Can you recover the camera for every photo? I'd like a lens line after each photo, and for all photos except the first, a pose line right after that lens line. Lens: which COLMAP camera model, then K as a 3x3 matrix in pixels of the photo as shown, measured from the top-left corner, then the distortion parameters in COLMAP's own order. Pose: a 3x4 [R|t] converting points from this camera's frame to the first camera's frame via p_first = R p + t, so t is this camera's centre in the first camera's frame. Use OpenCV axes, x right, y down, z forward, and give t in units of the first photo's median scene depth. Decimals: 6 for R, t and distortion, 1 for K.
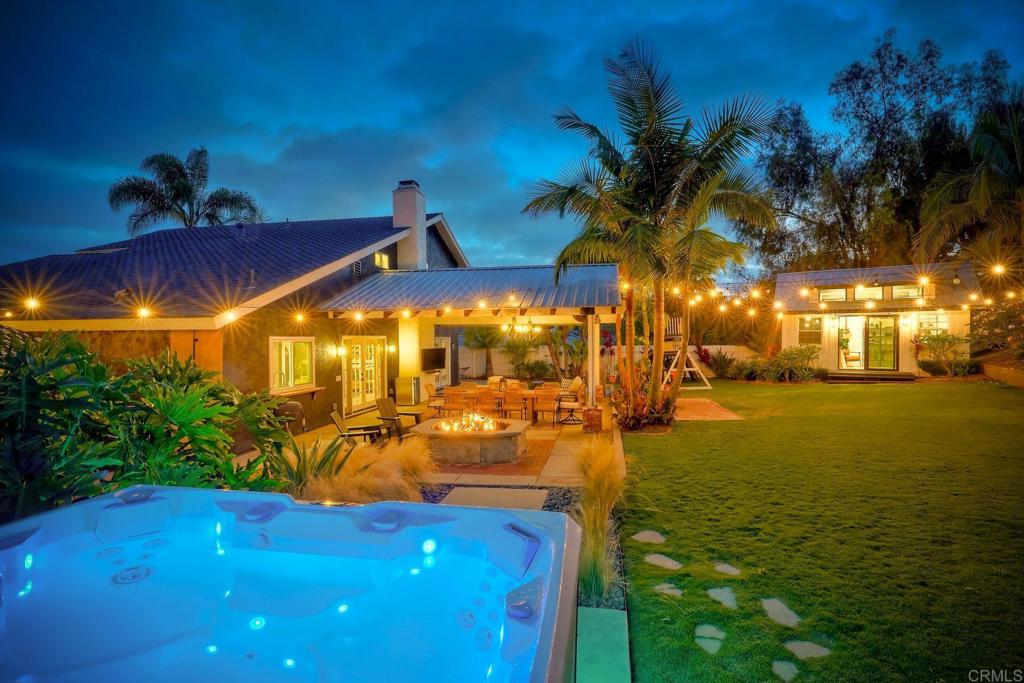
lens RADIAL K [[499.8, 0, 516.1], [0, 499.8, 341.6], [0, 0, 1]] dist [-0.001573, -0.000639]
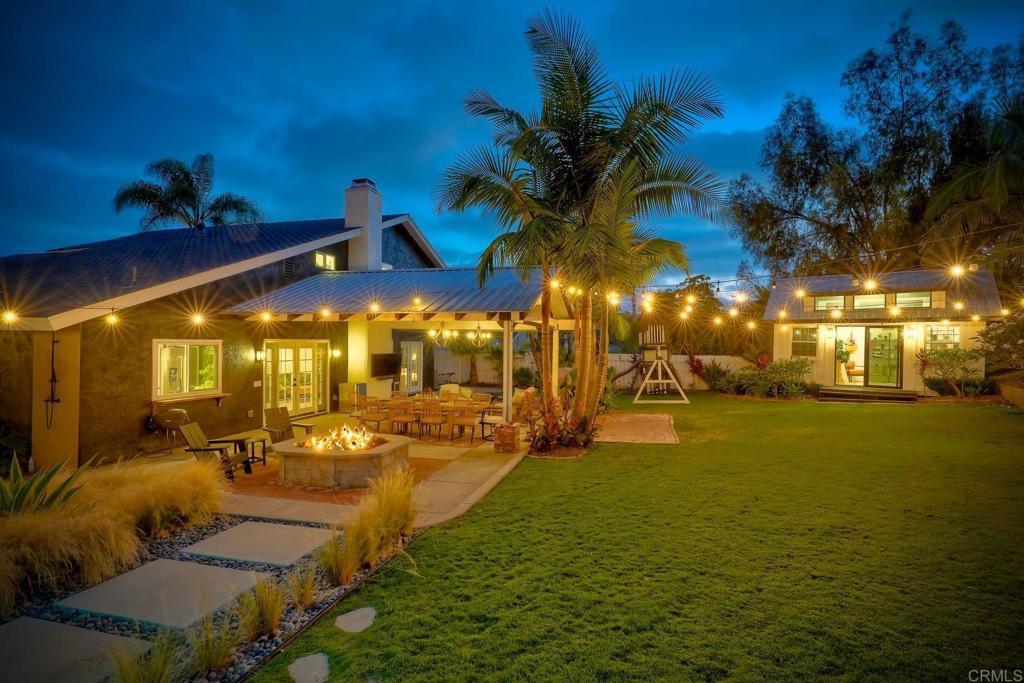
lens RADIAL K [[491.7, 0, 514.9], [0, 491.7, 341.1], [0, 0, 1]] dist [-0.003312, 0.001692]
pose [[0.996955, 0.017273, -0.076035, 0.184538], [-0.018023, 0.999795, -0.009188, -0.007034], [0.075861, 0.010530, 0.997063, 0.095477]]
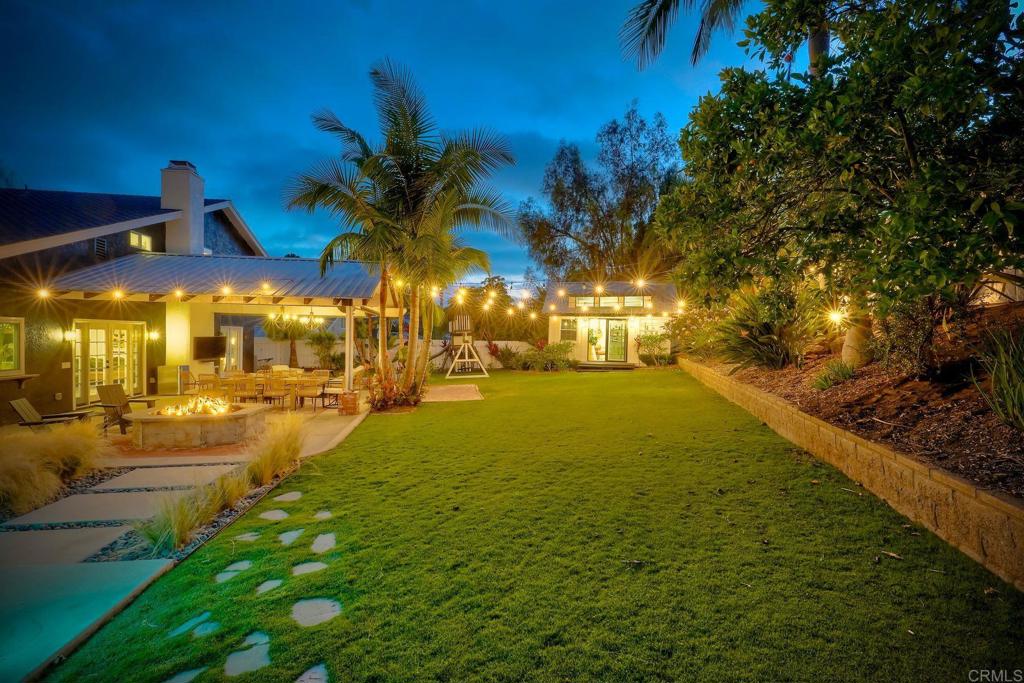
lens RADIAL K [[457.3, 0, 512.0], [0, 457.3, 341.5], [0, 0, 1]] dist [-0.010997, 0.008667]
pose [[0.948352, 0.018752, 0.316664, 0.137537], [-0.020608, 0.999784, 0.002511, 0.010642], [-0.316549, -0.008907, 0.948534, -0.040291]]
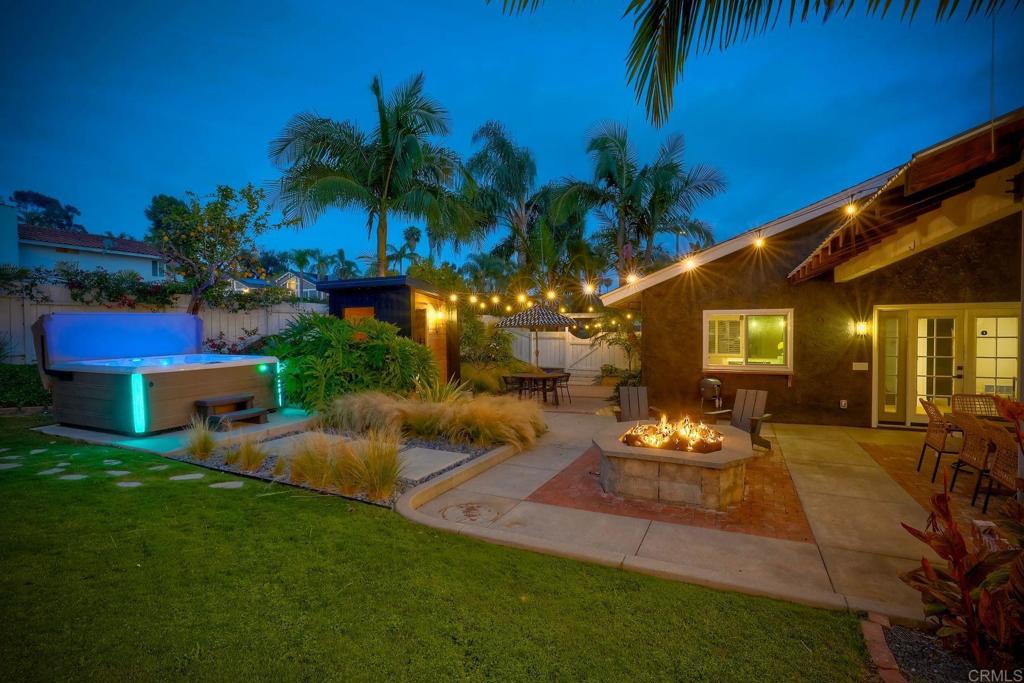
lens RADIAL K [[480.9, 0, 515.8], [0, 480.9, 339.4], [0, 0, 1]] dist [-0.002375, -0.000293]
pose [[-0.243904, 0.030230, -0.969328, 0.379793], [0.001415, 0.999524, 0.030816, 0.013036], [0.969798, 0.006144, -0.243831, 0.633334]]
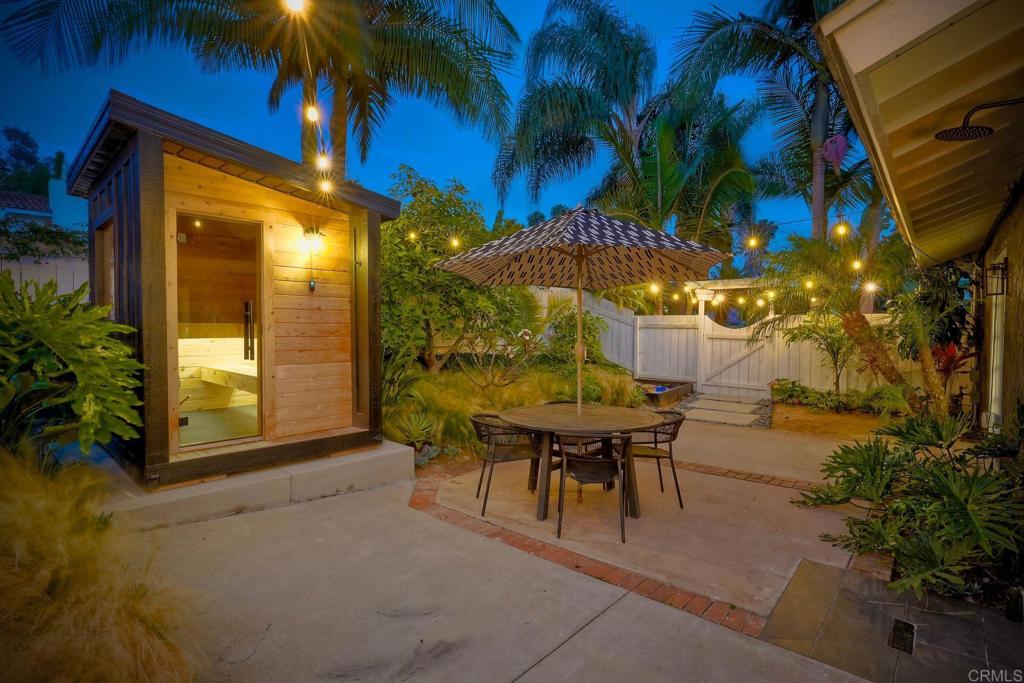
lens RADIAL K [[499.8, 0, 516.1], [0, 499.8, 341.6], [0, 0, 1]] dist [-0.001573, -0.000639]
pose [[-0.500900, 0.032084, -0.864910, -0.196256], [-0.006420, 0.999147, 0.040782, 0.046831], [0.865481, 0.025980, -0.500267, 0.577301]]
